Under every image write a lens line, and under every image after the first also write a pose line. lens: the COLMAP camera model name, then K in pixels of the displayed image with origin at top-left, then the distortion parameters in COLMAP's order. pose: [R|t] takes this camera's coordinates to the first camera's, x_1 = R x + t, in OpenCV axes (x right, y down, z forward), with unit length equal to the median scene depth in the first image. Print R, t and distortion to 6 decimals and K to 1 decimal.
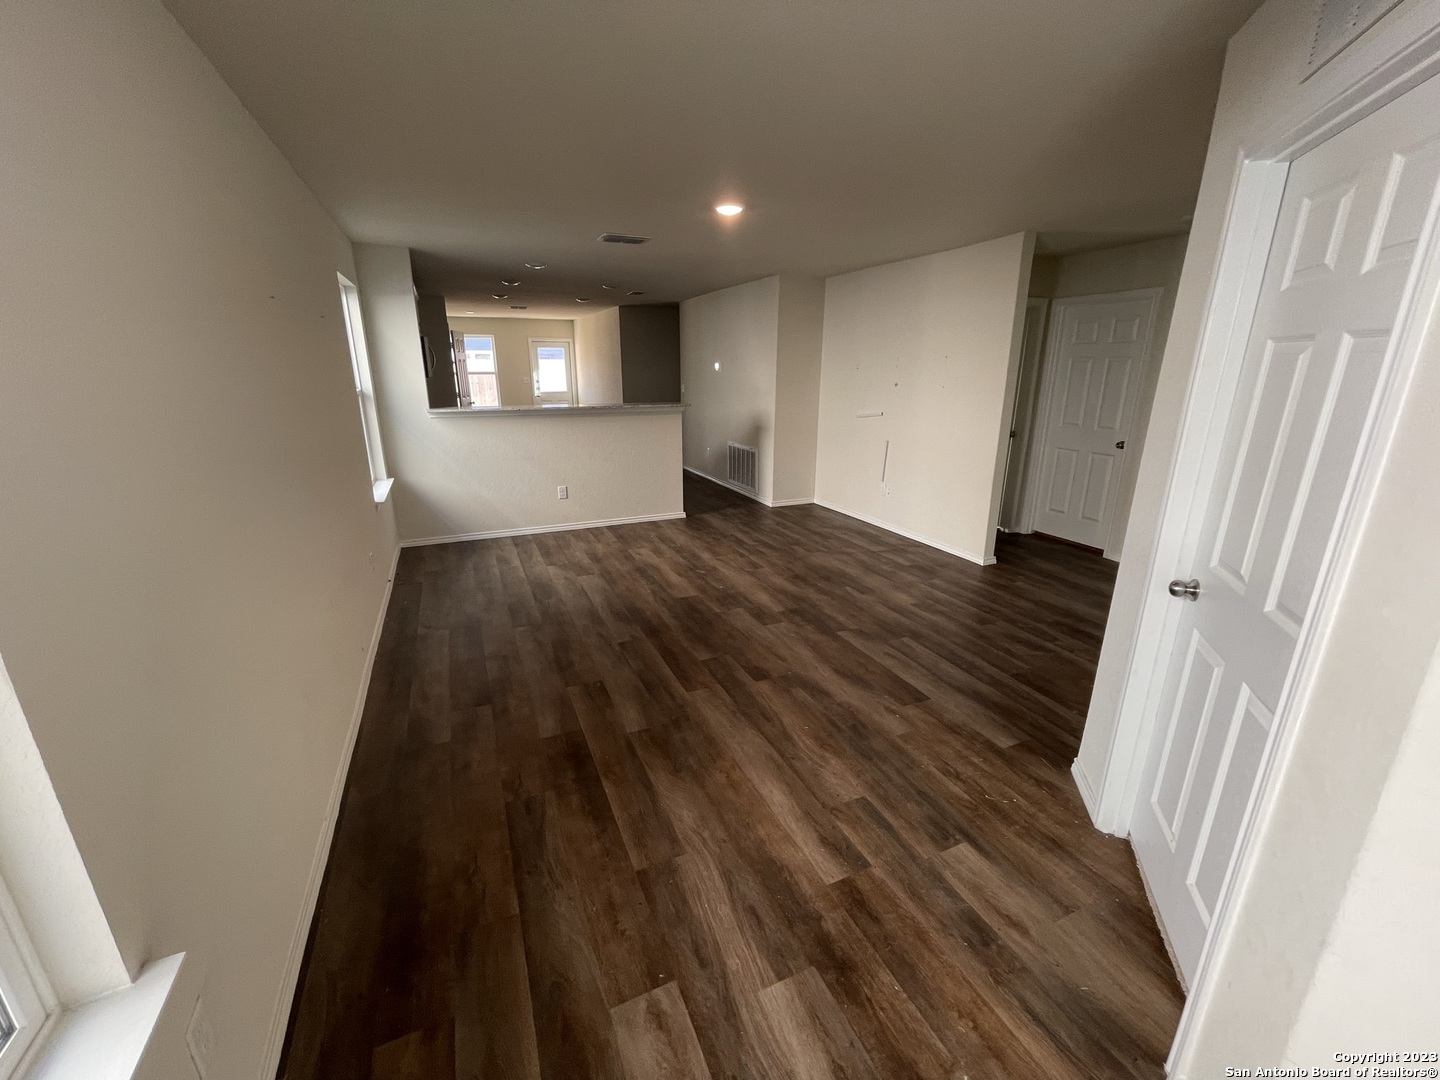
lens RADIAL K [[589.3, 0, 728.3], [0, 589.3, 537.9], [0, 0, 1]] dist [-0.002025, 0.000974]
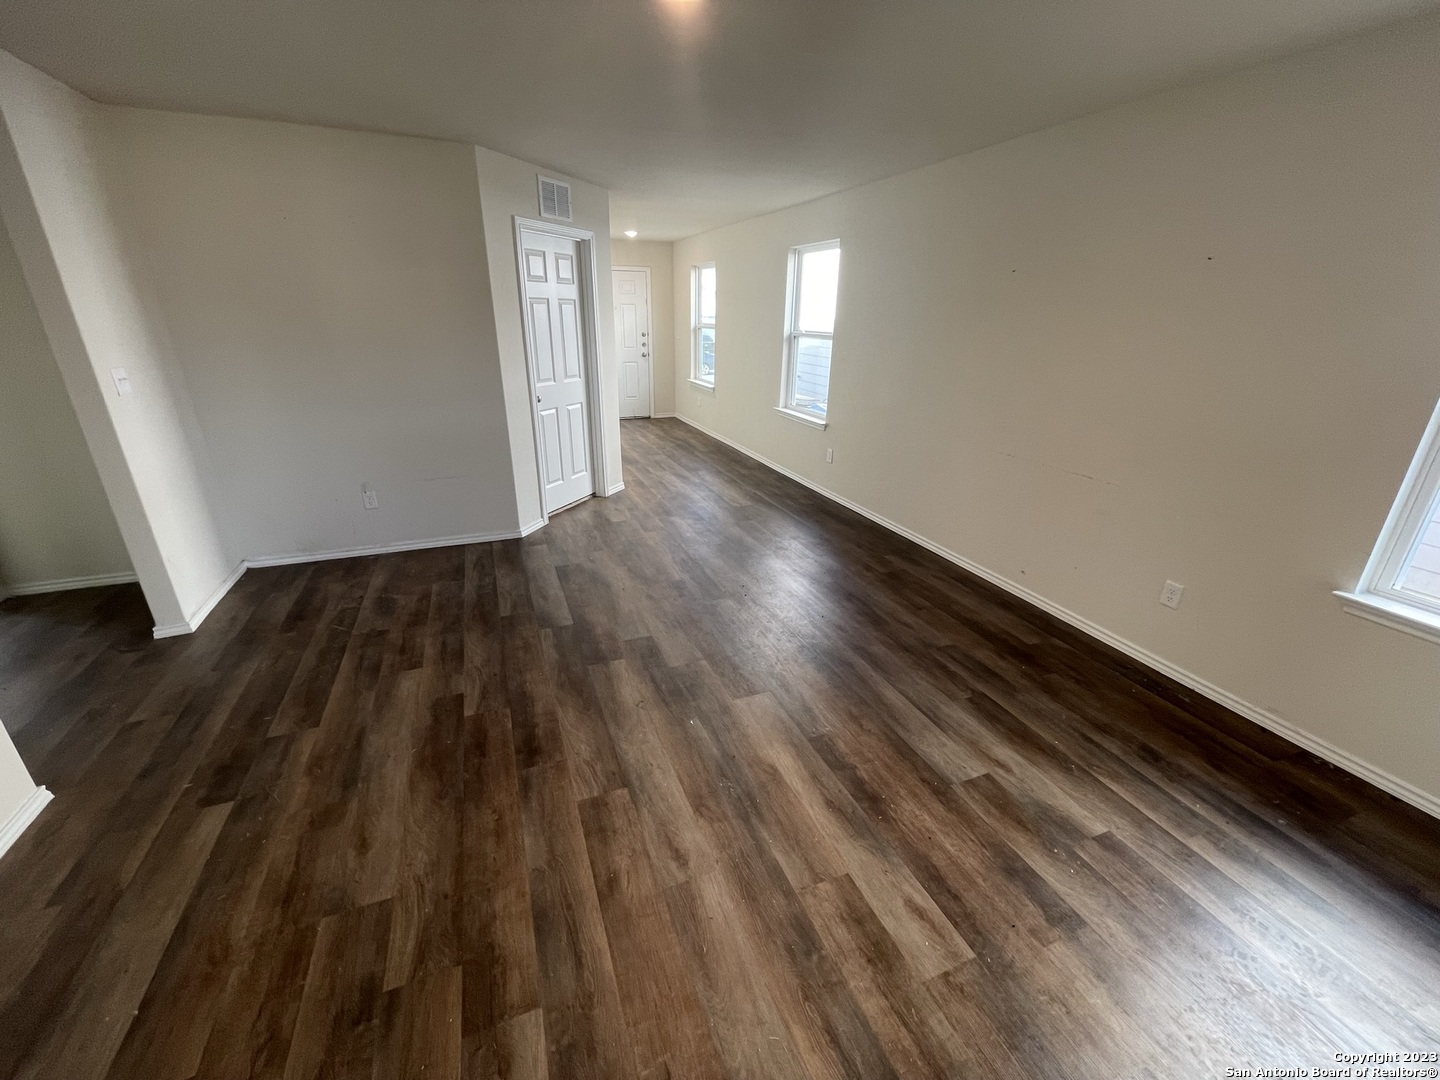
lens RADIAL K [[589.3, 0, 721.3], [0, 589.3, 539.3], [0, 0, 1]] dist [-0.002025, 0.000974]
pose [[-0.998688, -0.034256, 0.038067, -0.072058], [-0.003867, 0.791651, 0.610961, -0.517508], [-0.051065, 0.610012, -0.790745, 1.750571]]
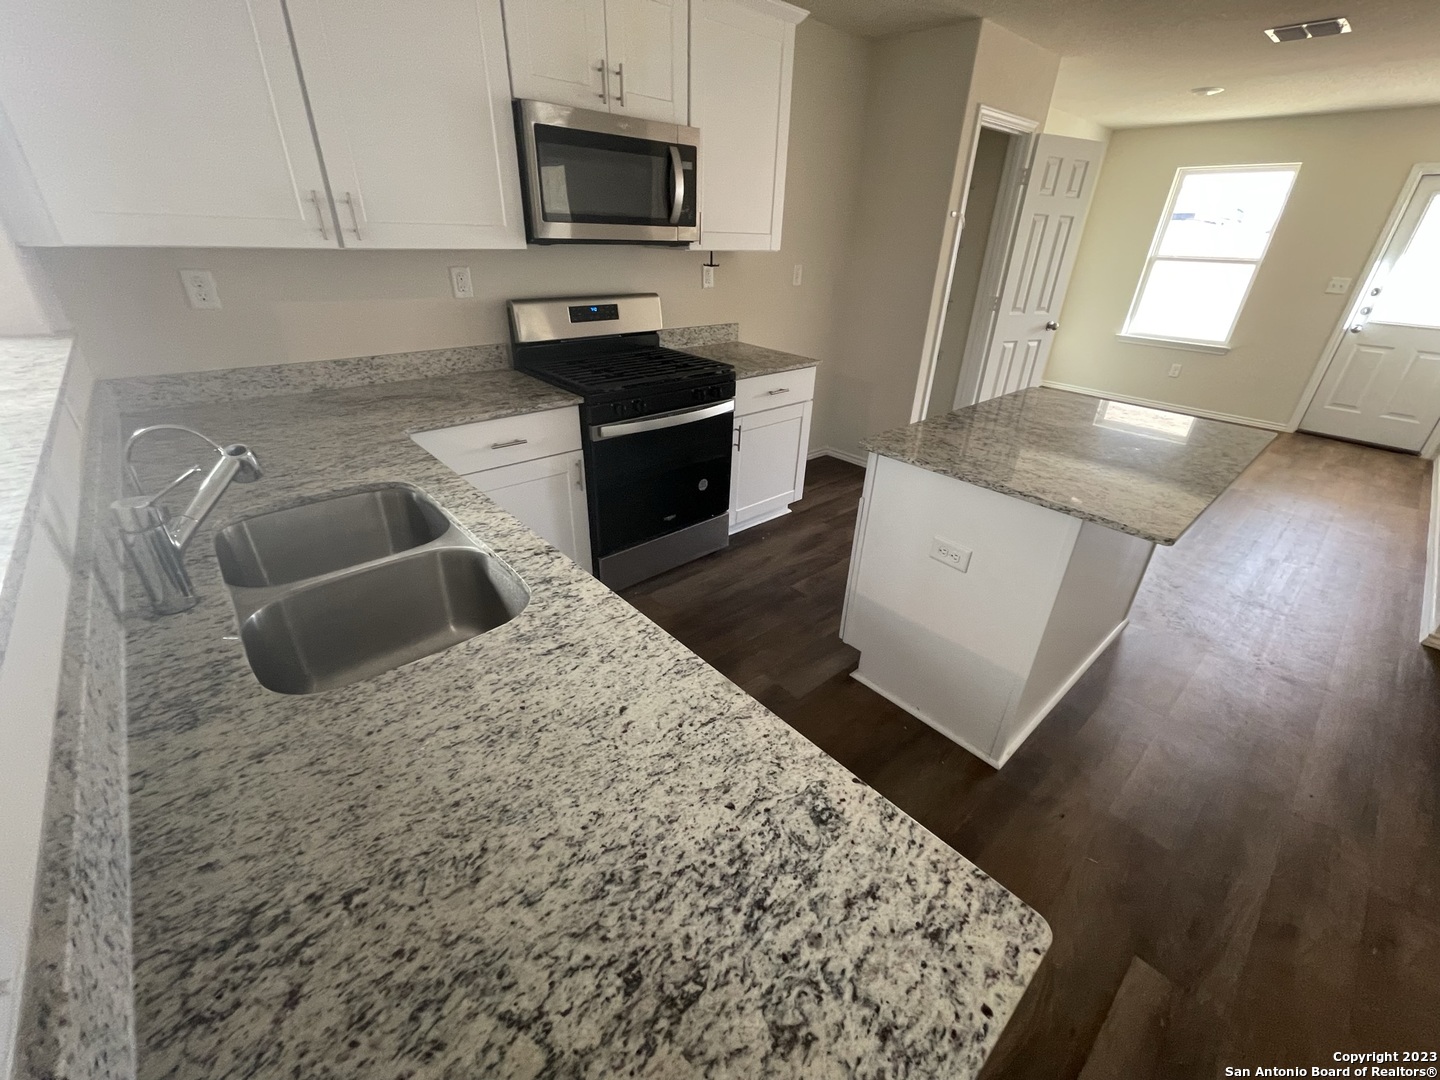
lens RADIAL K [[589.3, 0, 717.1], [0, 589.3, 536.0], [0, 0, 1]] dist [-0.002025, 0.000974]
pose [[0.291226, 0.445651, -0.846512, -0.208568], [-0.299551, 0.882849, 0.361727, -0.522511], [0.908546, 0.148229, 0.390604, 1.877126]]
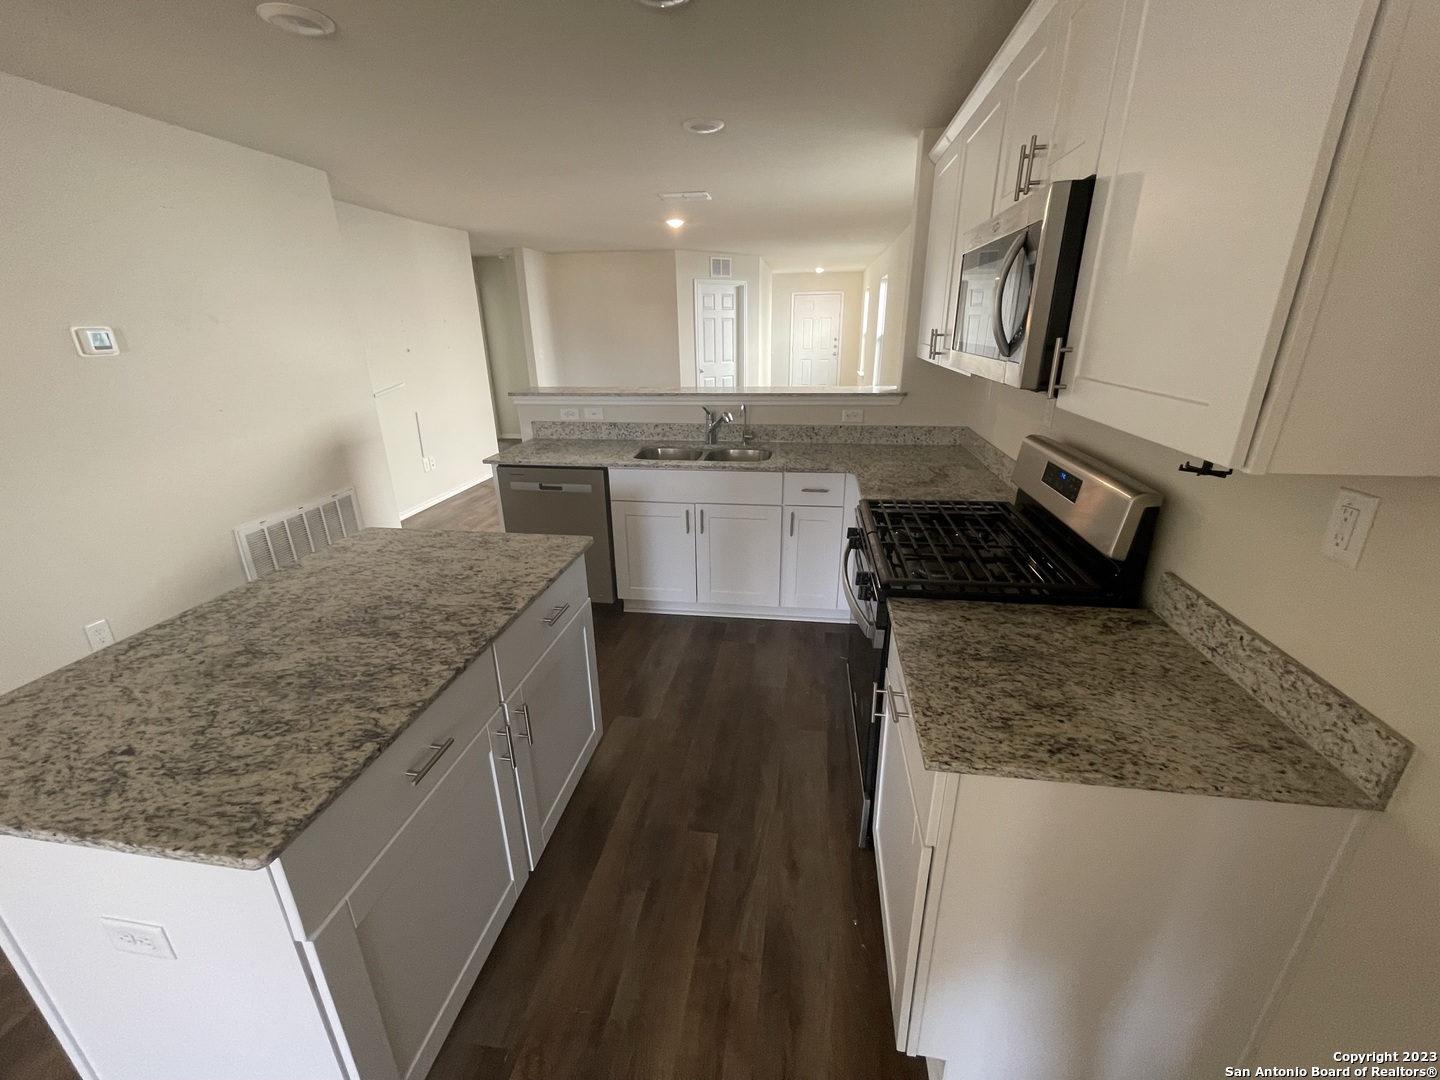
lens RADIAL K [[589.3, 0, 715.6], [0, 589.3, 538.8], [0, 0, 1]] dist [-0.002025, 0.000974]
pose [[-0.830336, -0.184093, 0.525977, -1.118926], [0.168144, 0.817102, 0.551428, -0.753430], [-0.531290, 0.546310, -0.647515, 2.538089]]
